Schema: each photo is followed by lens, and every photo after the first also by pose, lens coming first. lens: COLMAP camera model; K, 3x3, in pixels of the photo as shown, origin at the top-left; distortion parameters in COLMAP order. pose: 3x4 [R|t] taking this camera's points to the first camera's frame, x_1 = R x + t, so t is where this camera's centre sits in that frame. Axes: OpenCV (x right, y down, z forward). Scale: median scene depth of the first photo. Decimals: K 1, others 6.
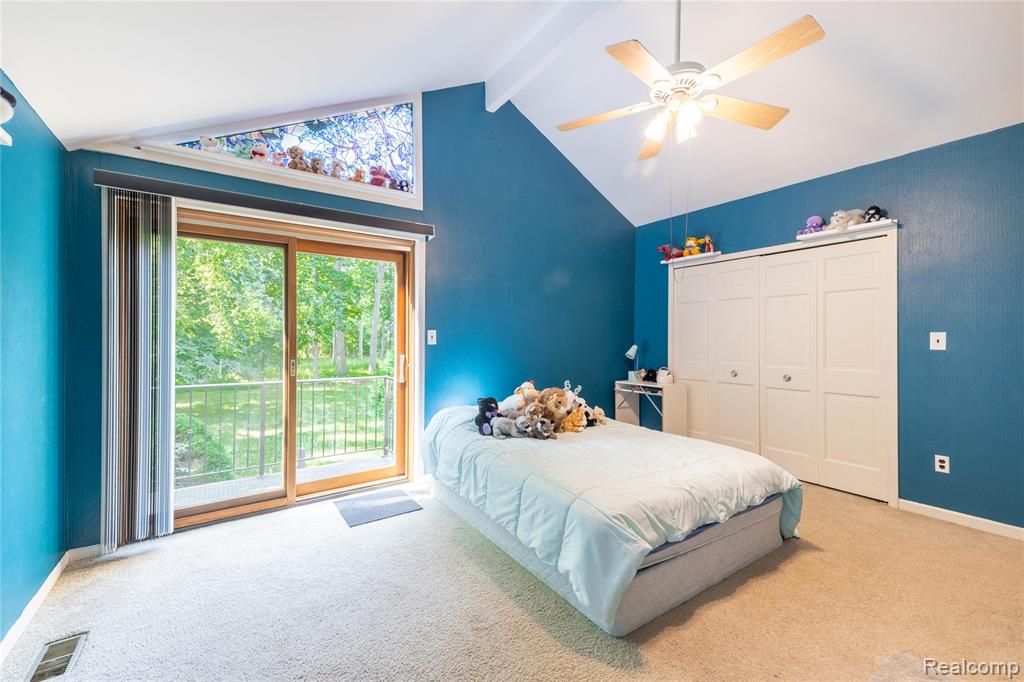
lens RADIAL K [[425.3, 0, 512.4], [0, 425.3, 337.7], [0, 0, 1]] dist [0.060038, -0.023625]
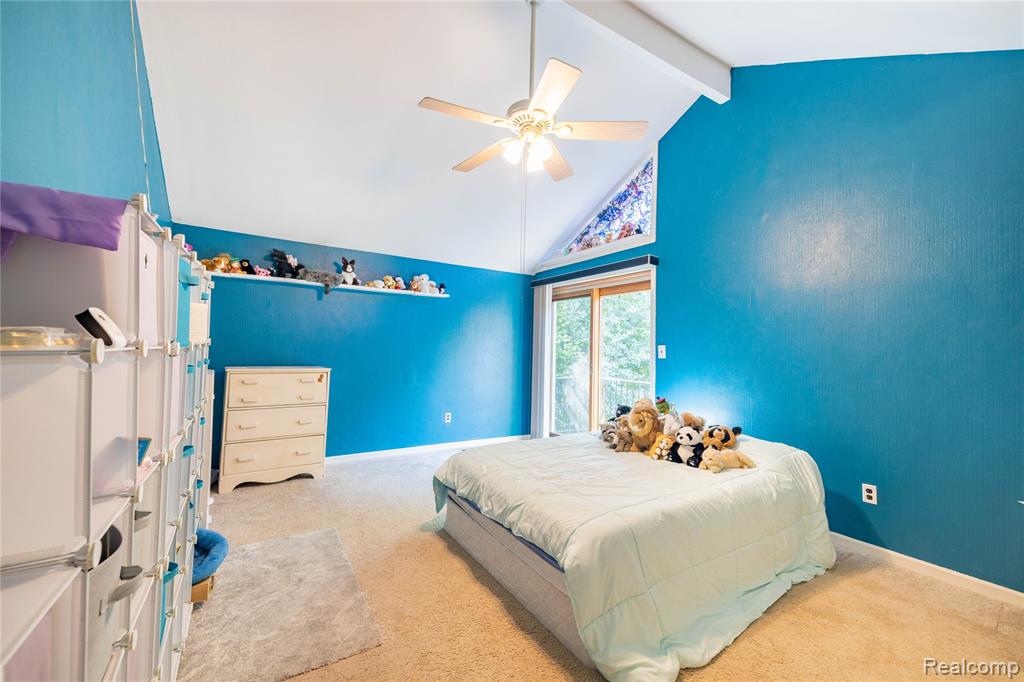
lens RADIAL K [[425.3, 0, 512.4], [0, 425.3, 337.7], [0, 0, 1]] dist [0.060038, -0.023625]
pose [[-0.037316, -0.025046, -0.998990, 1.023623], [-0.019949, 0.999505, -0.024314, -0.003221], [0.999104, 0.019022, -0.037797, 0.709154]]
